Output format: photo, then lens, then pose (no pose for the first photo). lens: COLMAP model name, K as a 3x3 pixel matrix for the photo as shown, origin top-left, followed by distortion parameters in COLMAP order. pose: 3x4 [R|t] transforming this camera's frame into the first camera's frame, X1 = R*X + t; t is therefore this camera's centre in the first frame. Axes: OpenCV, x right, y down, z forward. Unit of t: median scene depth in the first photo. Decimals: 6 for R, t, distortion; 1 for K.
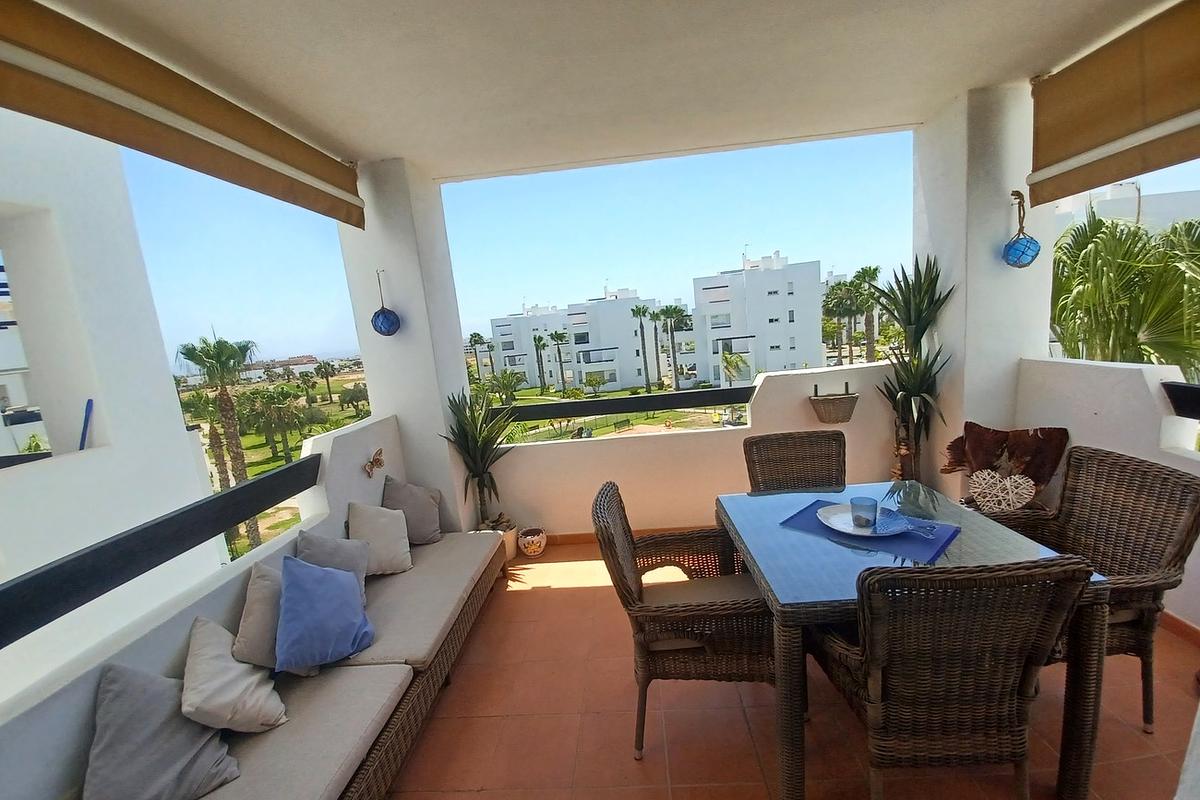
lens RADIAL K [[472.6, 0, 599.6], [0, 472.6, 406.9], [0, 0, 1]] dist [-0.000822, 0.000278]
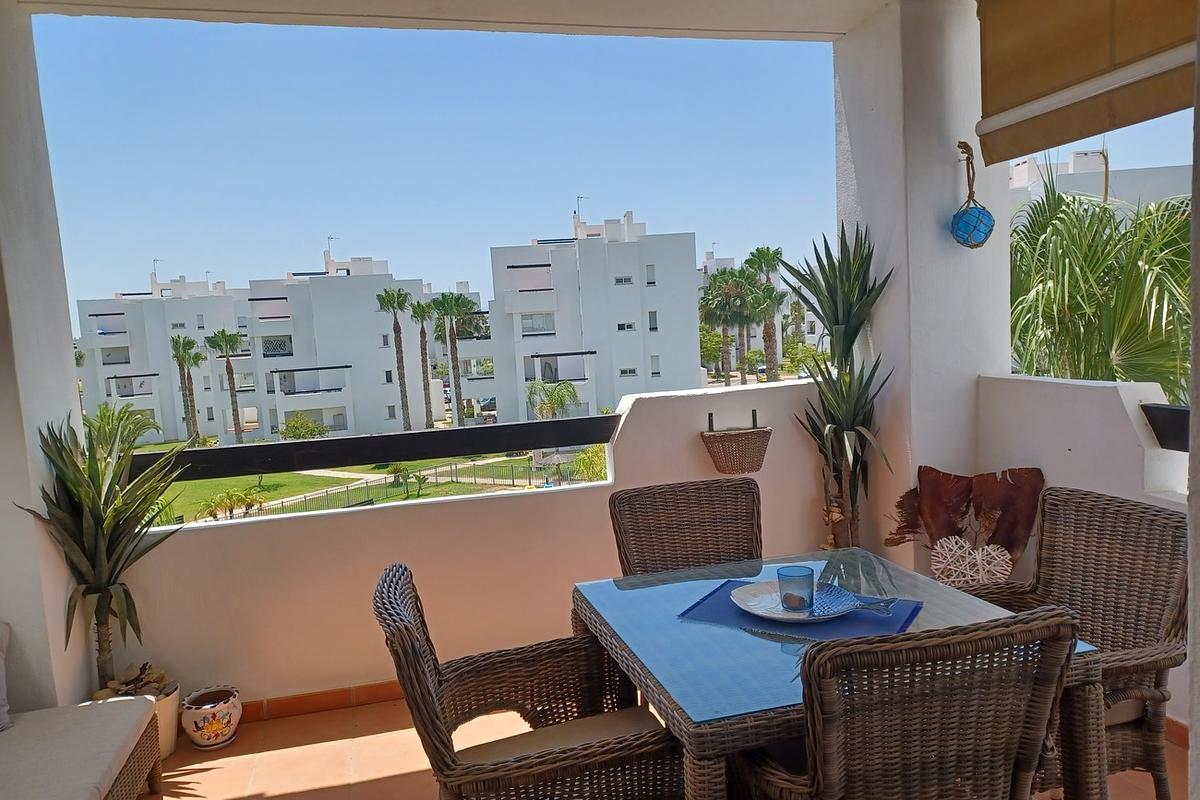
lens RADIAL K [[861.4, 0, 583.6], [0, 861.4, 400.9], [0, 0, 1]] dist [0.061000, -0.004598]
pose [[0.954055, 0.014136, 0.299297, -0.050345], [0.012292, 0.996199, -0.086233, 0.034709], [-0.299378, 0.085950, 0.950255, -0.048294]]
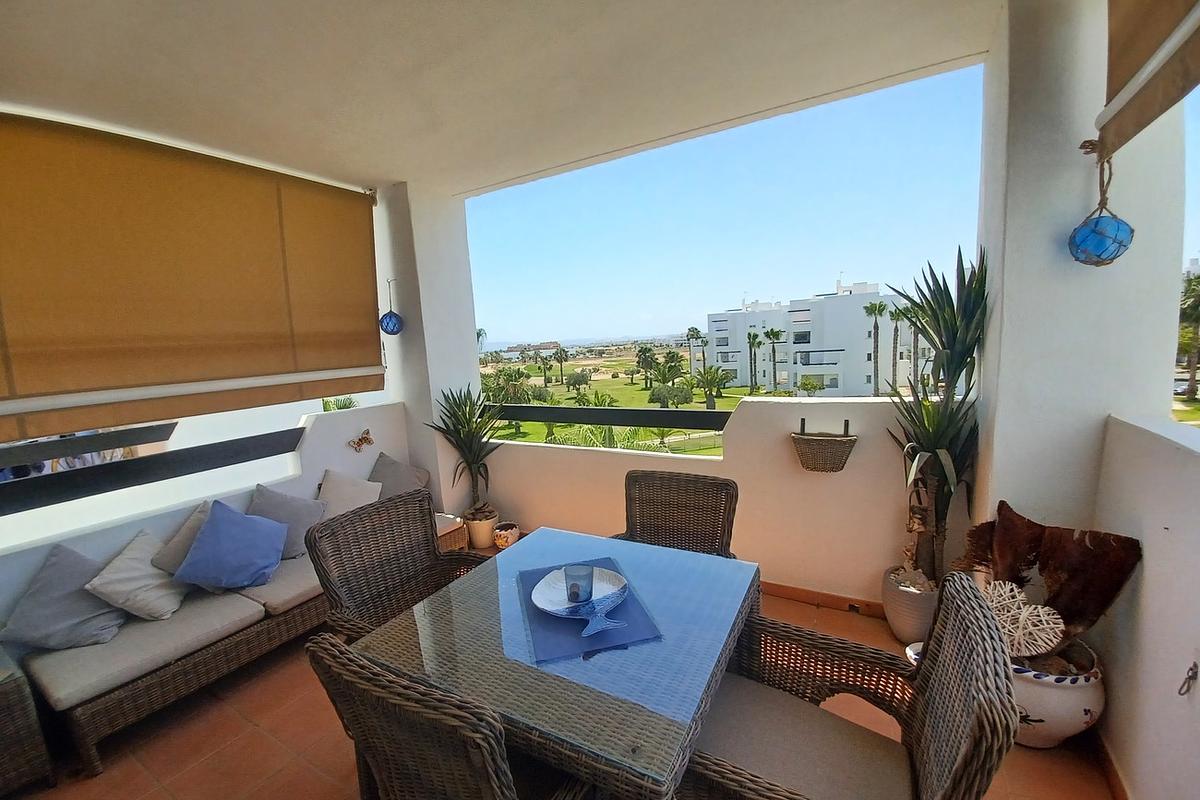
lens RADIAL K [[472.6, 0, 599.6], [0, 472.6, 406.9], [0, 0, 1]] dist [-0.000822, 0.000278]
pose [[0.896896, 0.106312, -0.429272, 0.495378], [-0.101747, 0.994241, 0.033647, -0.058675], [0.430377, 0.013499, 0.902548, 0.150158]]
